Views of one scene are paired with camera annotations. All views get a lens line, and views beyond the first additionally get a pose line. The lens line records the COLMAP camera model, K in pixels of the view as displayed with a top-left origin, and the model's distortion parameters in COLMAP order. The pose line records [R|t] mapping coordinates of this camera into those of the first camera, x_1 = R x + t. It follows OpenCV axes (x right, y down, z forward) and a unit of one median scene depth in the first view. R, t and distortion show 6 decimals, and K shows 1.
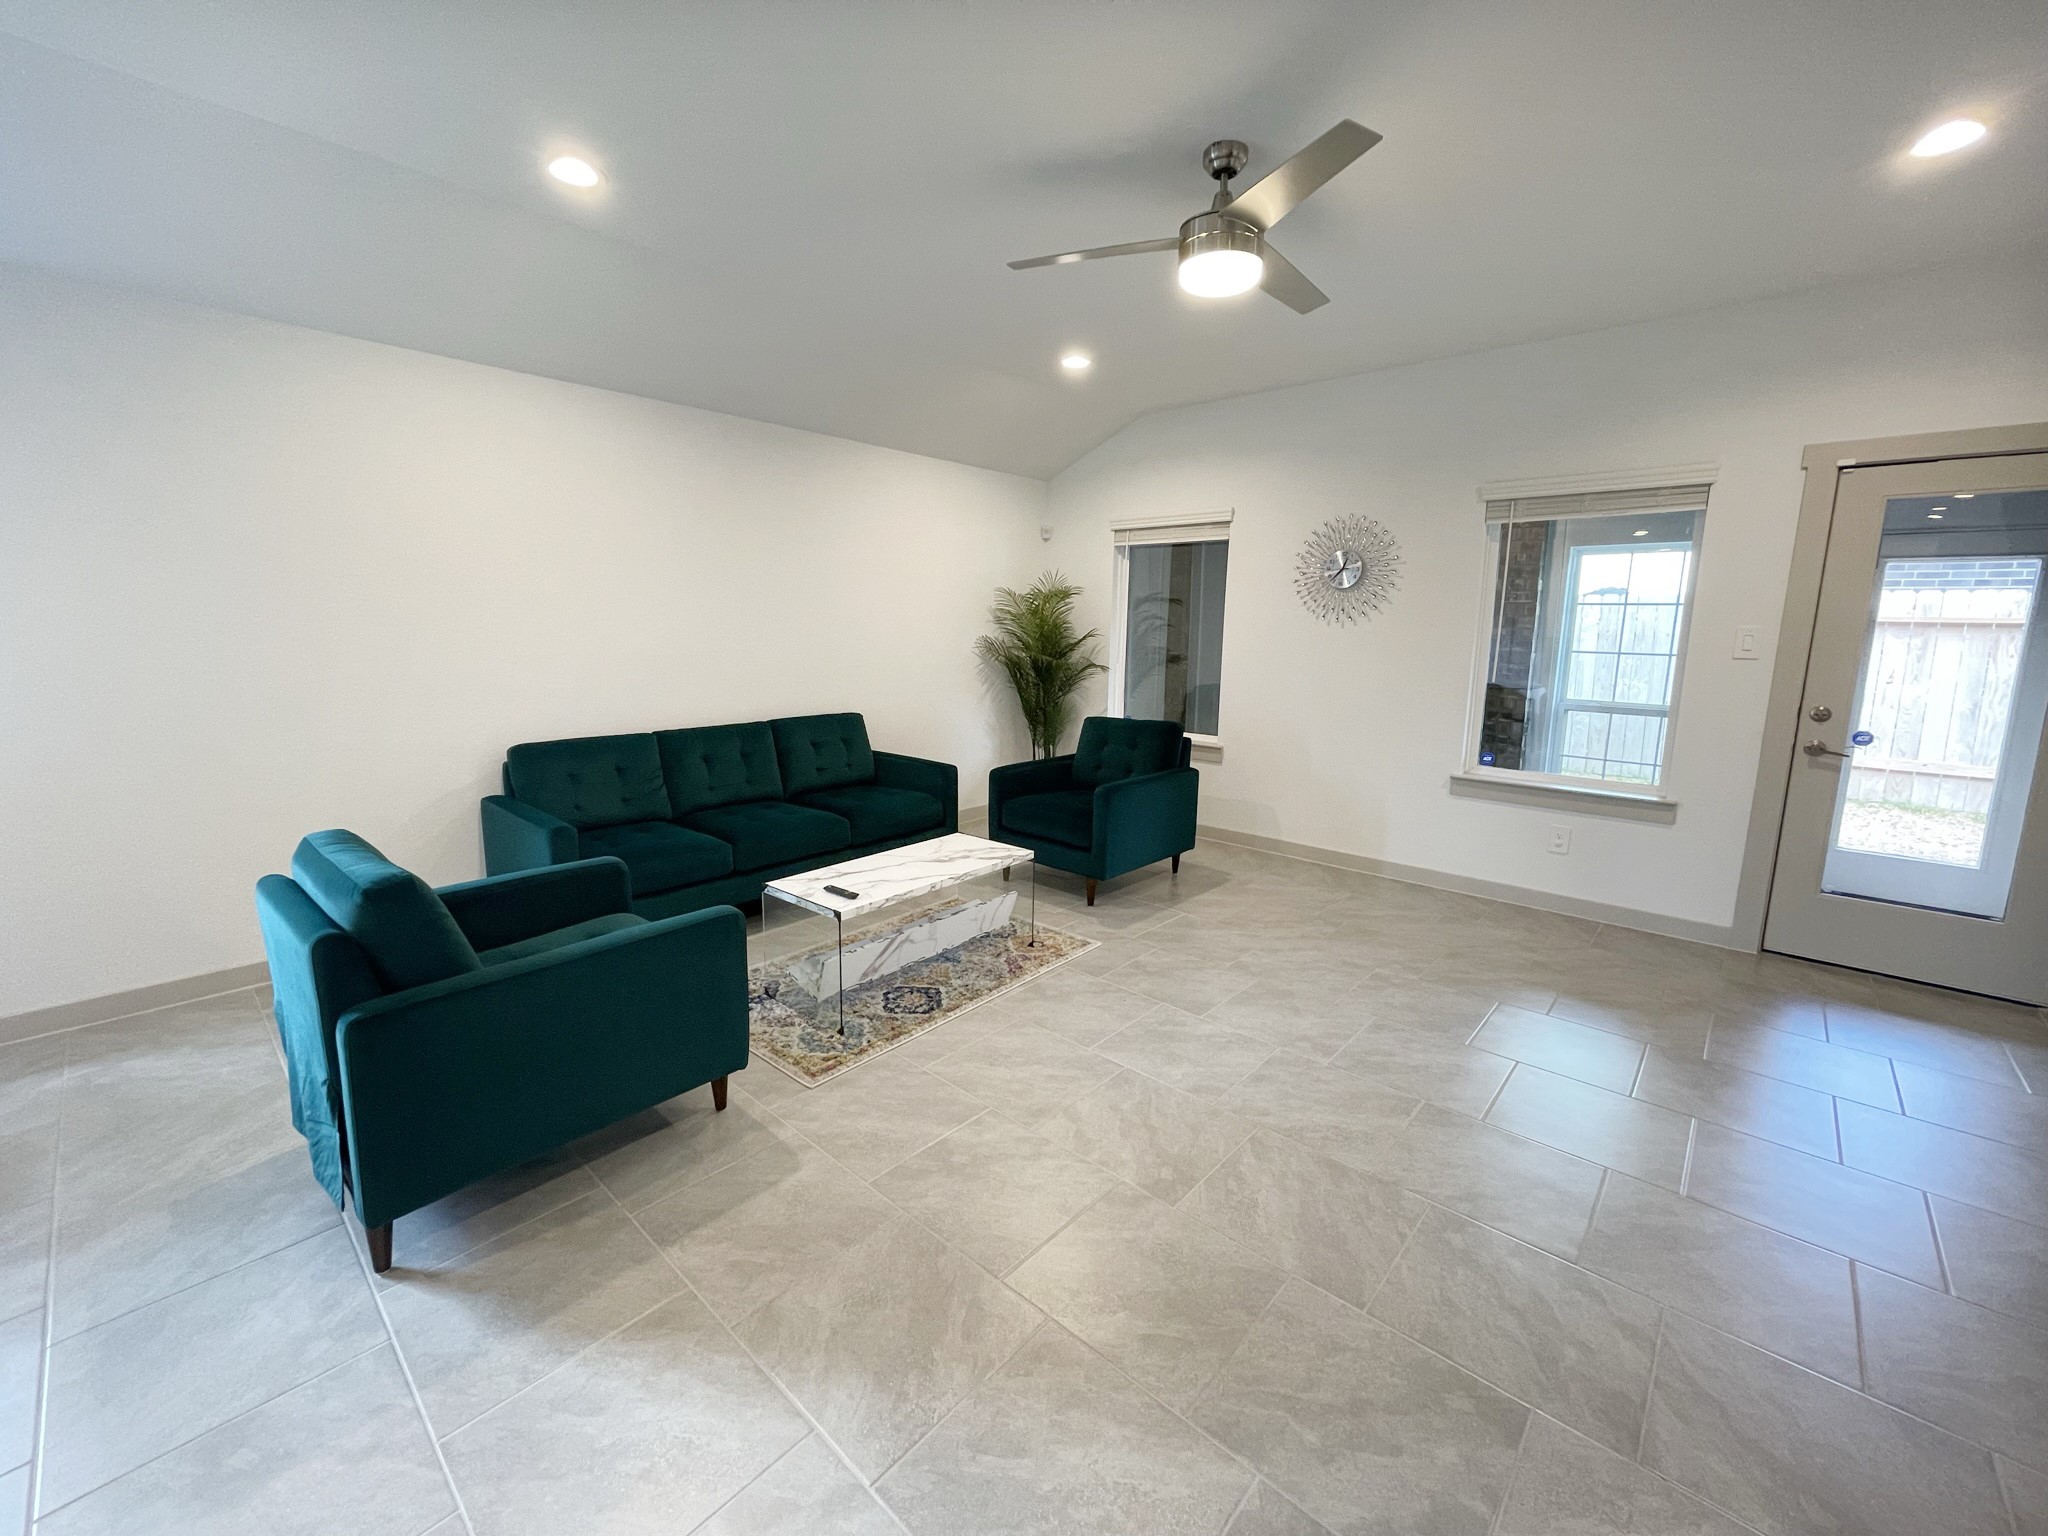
lens RADIAL K [[825.8, 0, 1026.2], [0, 825.8, 765.8], [0, 0, 1]] dist [0.002150, -0.000916]
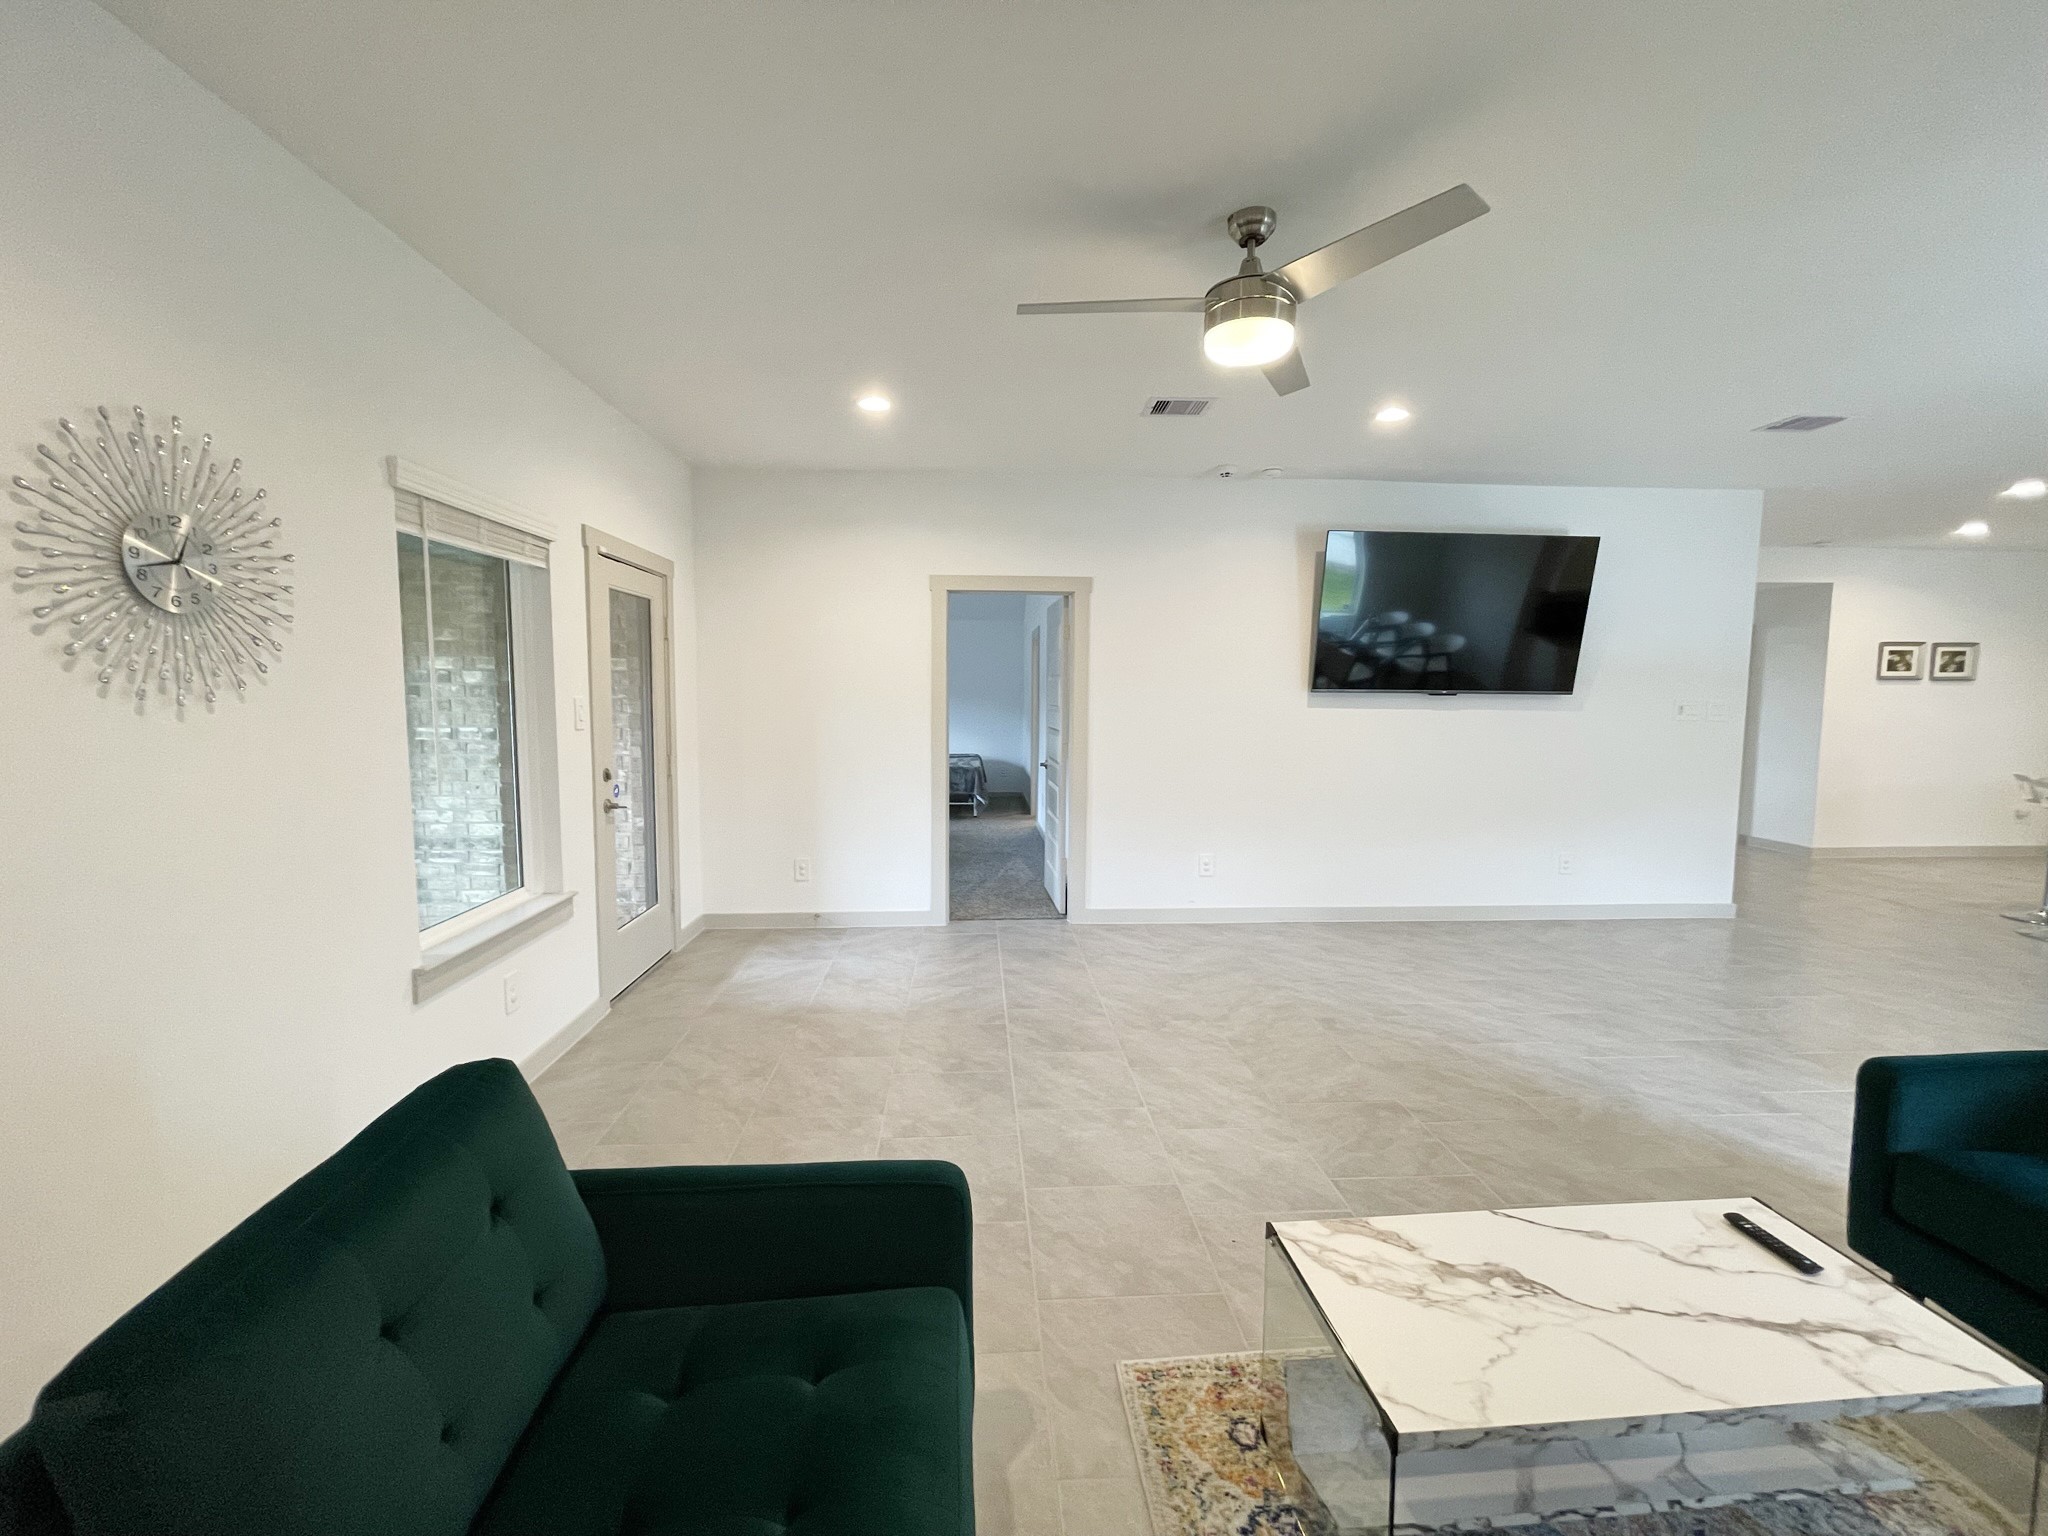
lens RADIAL K [[825.8, 0, 1017.9], [0, 825.8, 763.0], [0, 0, 1]] dist [0.002150, -0.000916]
pose [[-0.703333, -0.081551, 0.706167, -0.193456], [0.106451, 0.970113, 0.218056, -0.257729], [-0.702845, 0.228538, -0.673631, 1.346851]]
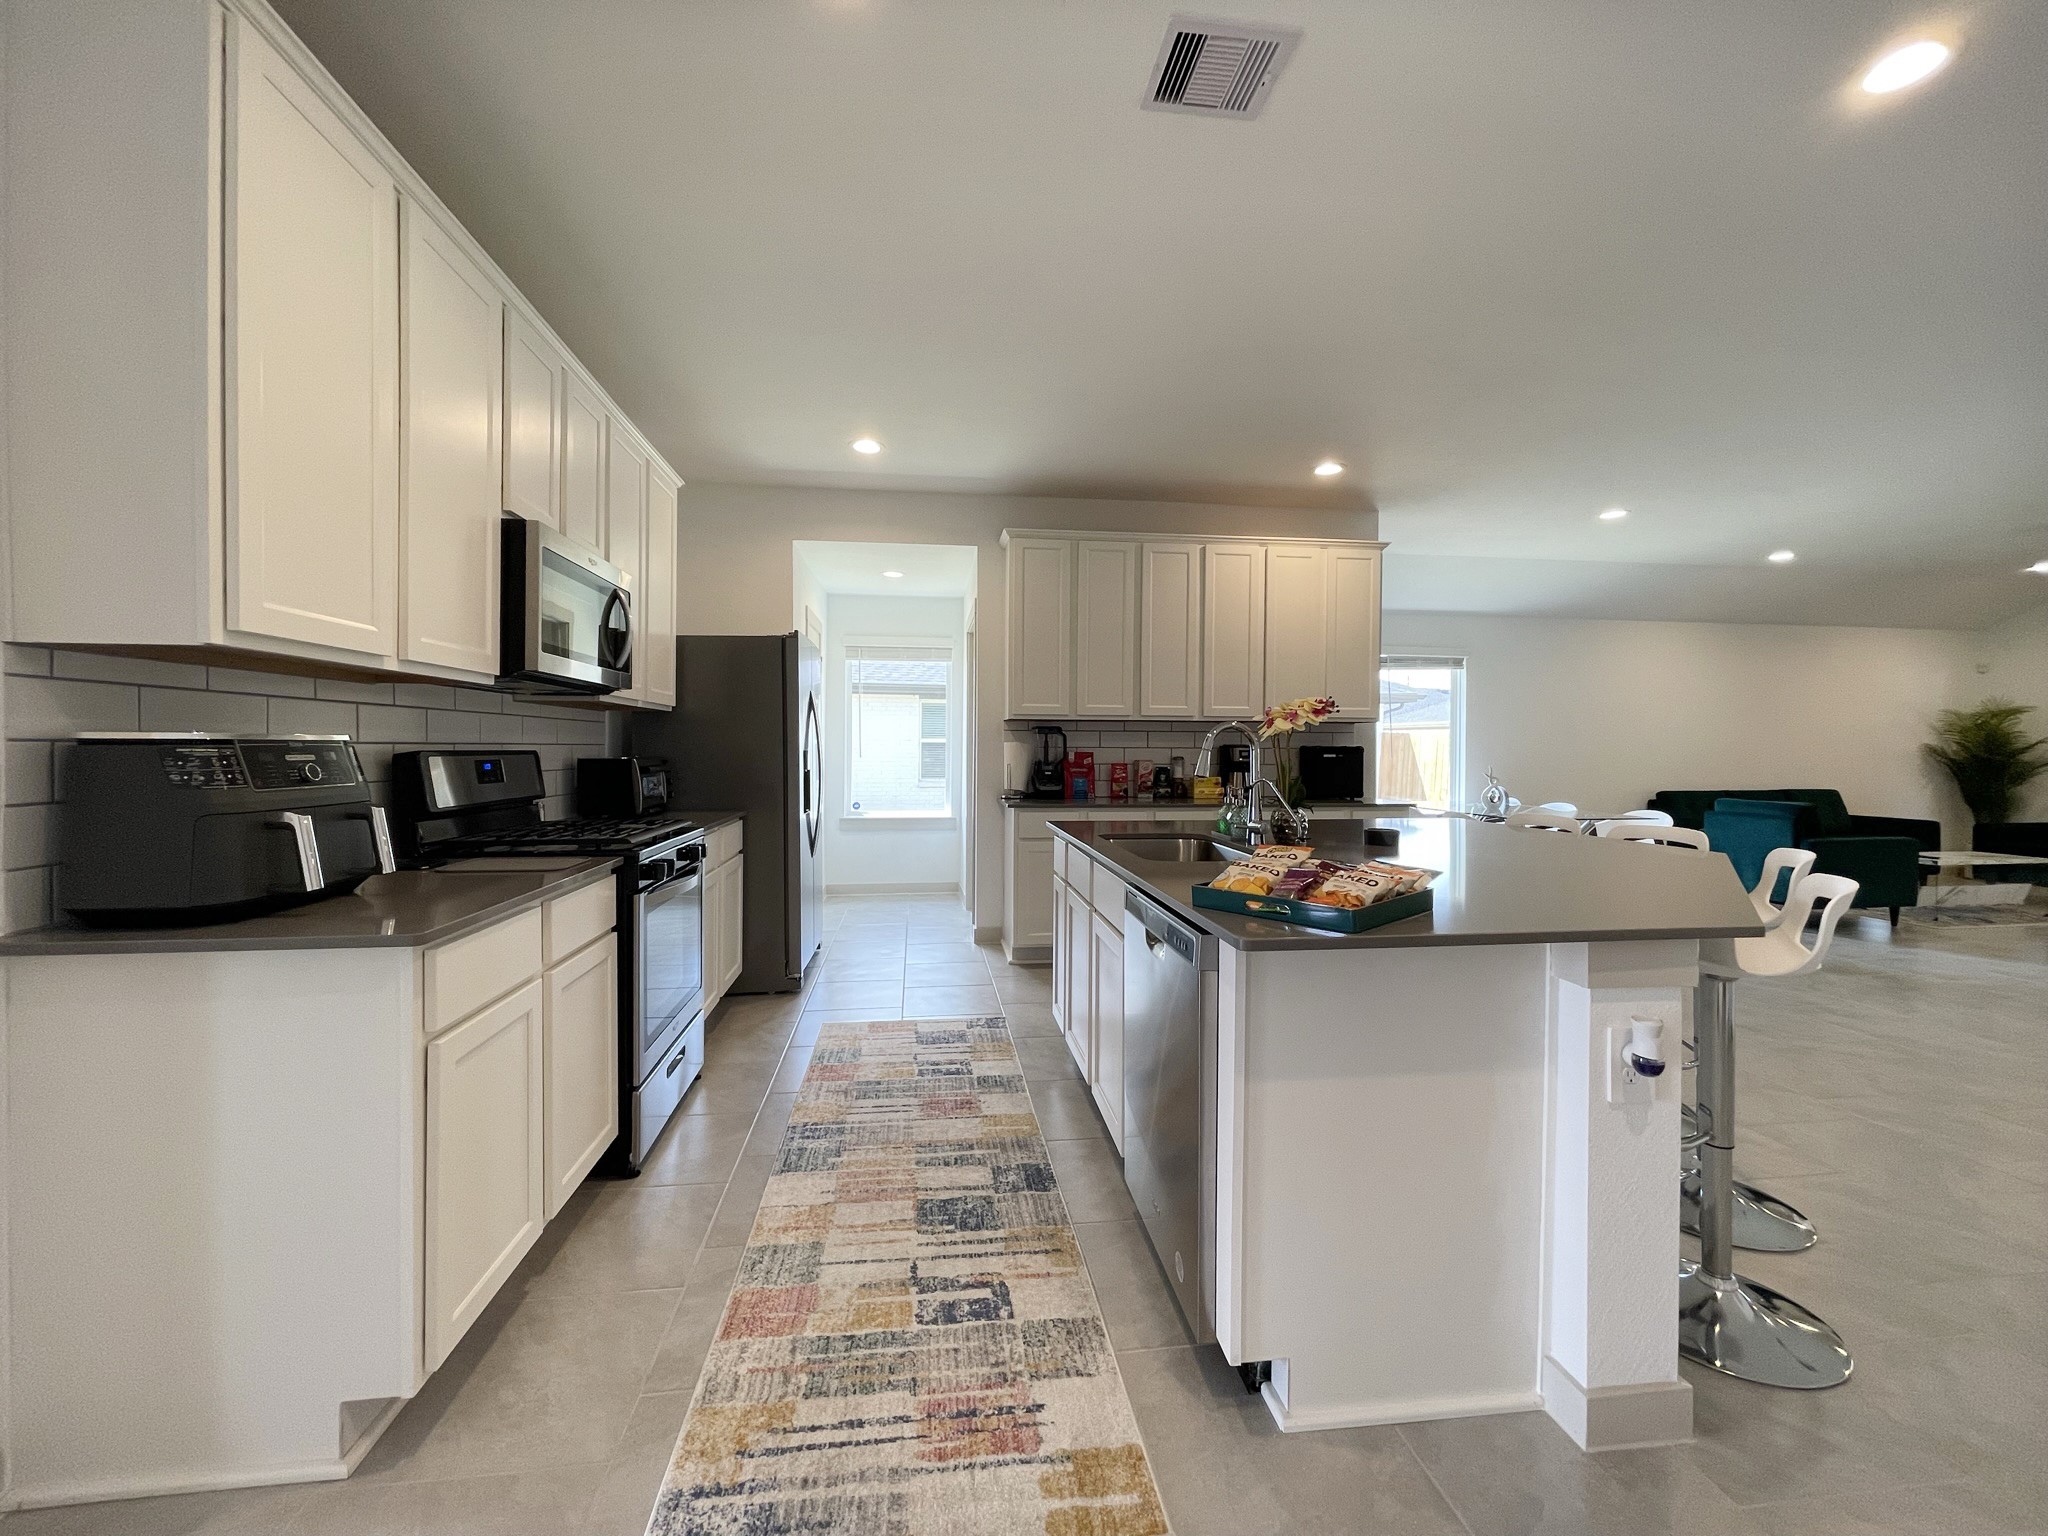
lens RADIAL K [[825.8, 0, 1030.9], [0, 825.8, 760.9], [0, 0, 1]] dist [0.002150, -0.000916]
pose [[0.759455, -0.006976, -0.650522, -0.473174], [-0.102112, 0.986270, -0.129787, 0.338425], [0.642496, 0.164993, 0.748316, -1.655244]]
